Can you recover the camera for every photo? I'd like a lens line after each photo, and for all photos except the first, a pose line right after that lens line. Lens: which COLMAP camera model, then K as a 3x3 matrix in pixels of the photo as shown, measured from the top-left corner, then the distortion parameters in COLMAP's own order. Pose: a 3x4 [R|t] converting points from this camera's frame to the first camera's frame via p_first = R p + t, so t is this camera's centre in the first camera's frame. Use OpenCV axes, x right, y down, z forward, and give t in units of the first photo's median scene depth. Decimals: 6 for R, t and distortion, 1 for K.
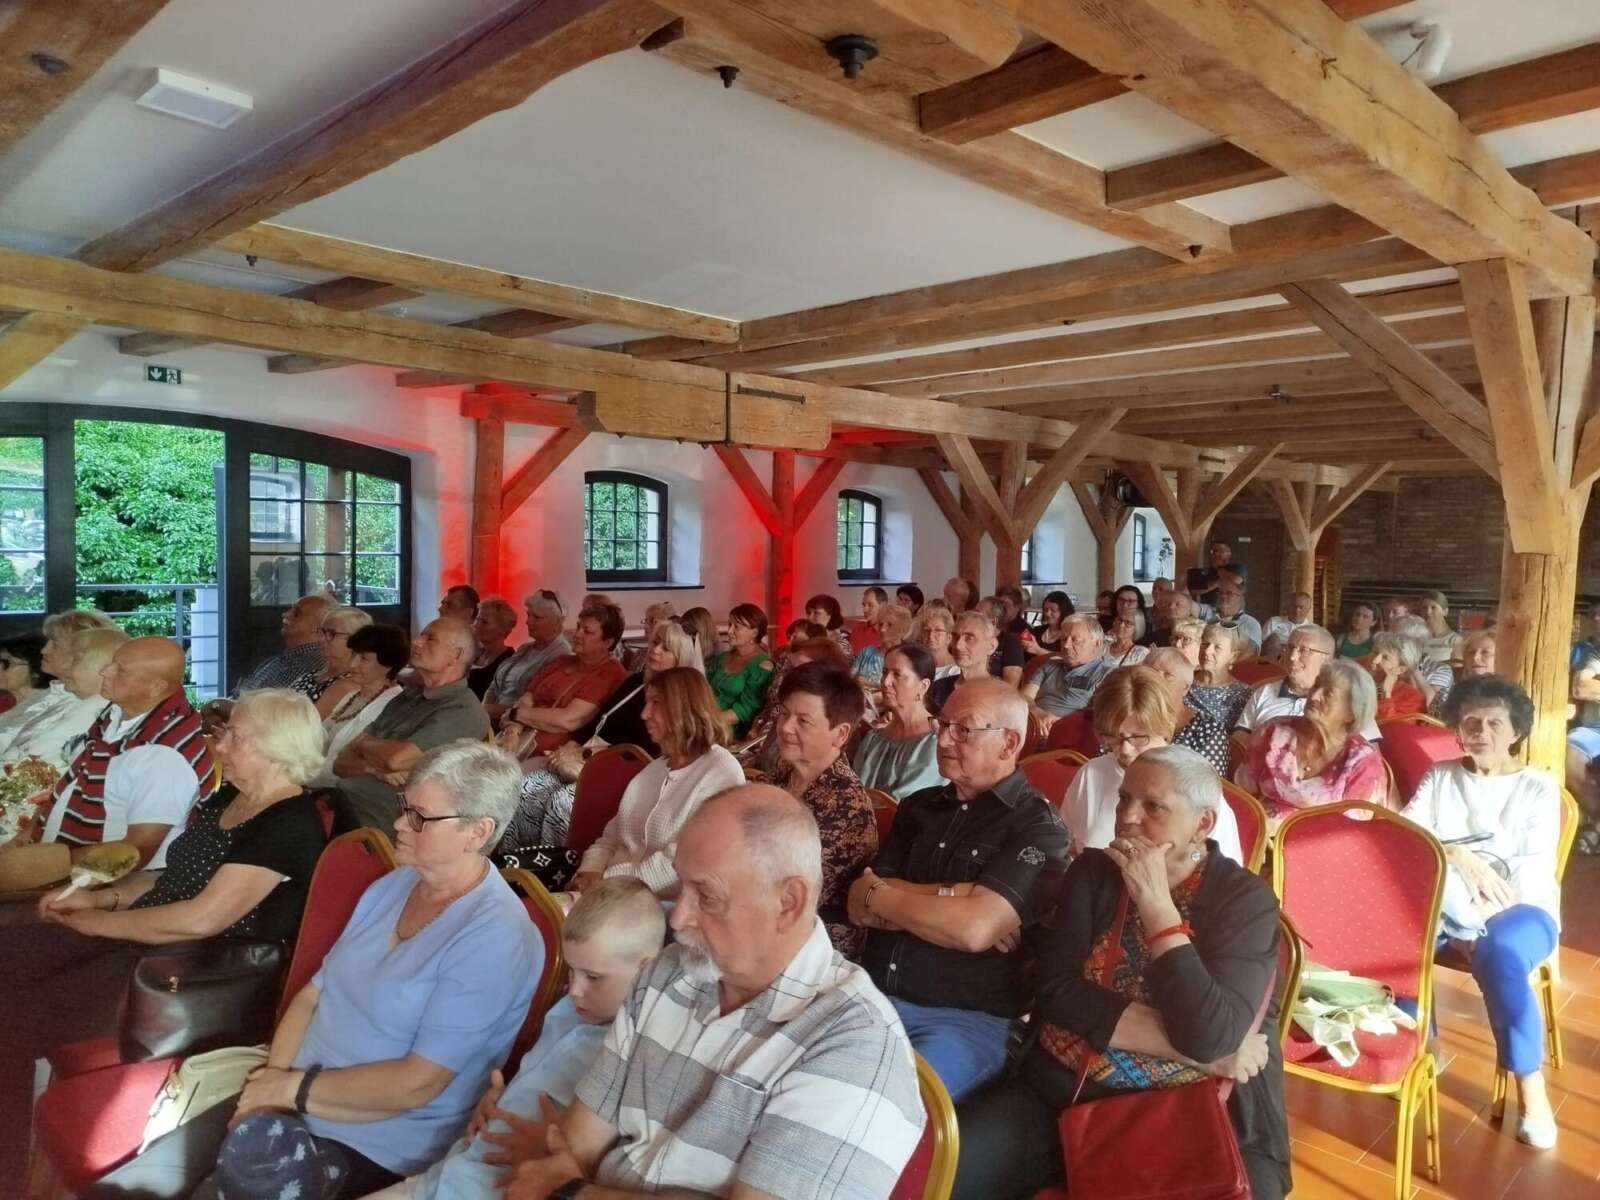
lens RADIAL K [[1121.1, 0, 795.4], [0, 1121.1, 601.9], [0, 0, 1]] dist [0.004915, 0.015848]
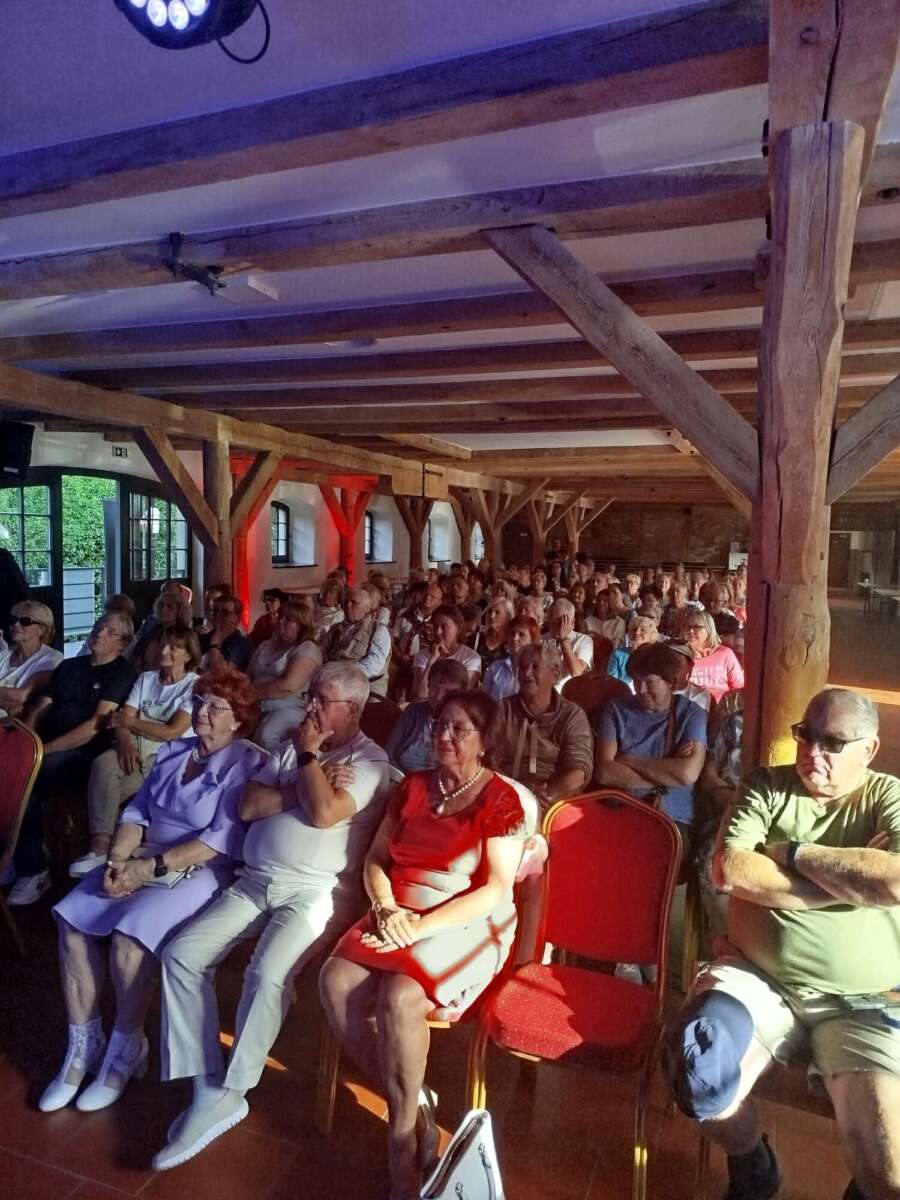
lens RADIAL K [[840.8, 0, 442.9], [0, 840.8, 602.4], [0, 0, 1]] dist [0.004915, 0.015848]
pose [[0.915131, -0.034121, 0.401710, -0.426102], [0.021650, 0.999134, 0.035545, 0.001655], [-0.402575, -0.023831, 0.915077, -0.295259]]
